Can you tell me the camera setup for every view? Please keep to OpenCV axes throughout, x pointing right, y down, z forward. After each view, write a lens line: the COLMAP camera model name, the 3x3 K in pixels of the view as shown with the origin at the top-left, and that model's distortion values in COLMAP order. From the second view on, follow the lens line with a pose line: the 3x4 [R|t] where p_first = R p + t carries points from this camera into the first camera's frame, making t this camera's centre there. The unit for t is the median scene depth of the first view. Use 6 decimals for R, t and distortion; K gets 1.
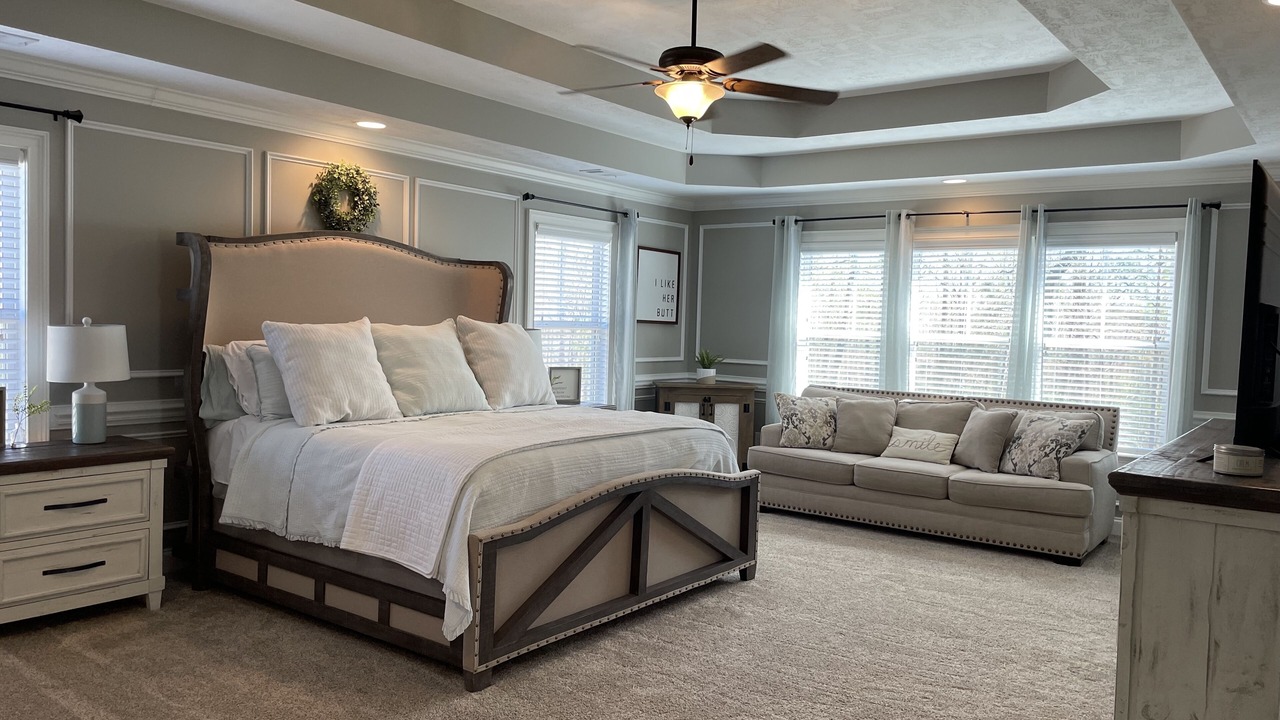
lens RADIAL K [[934.9, 0, 640.0], [0, 934.9, 360.0], [0, 0, 1]] dist [-0.002842, -0.001645]
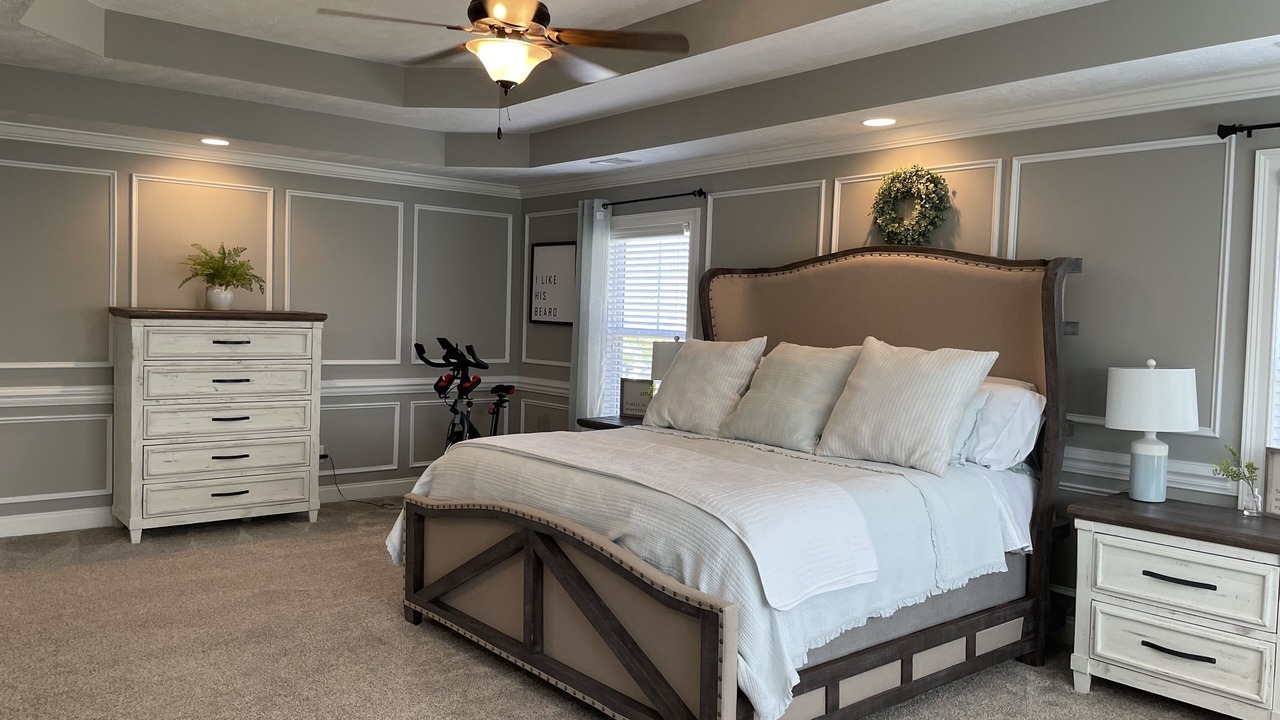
lens RADIAL K [[960.9, 0, 640.0], [0, 960.9, 360.0], [0, 0, 1]] dist [0.004032, -0.002354]
pose [[-0.236275, 0.008148, -0.971652, 0.784048], [-0.079269, 0.996470, 0.027632, -0.042758], [0.968448, 0.083551, -0.234795, 1.226205]]
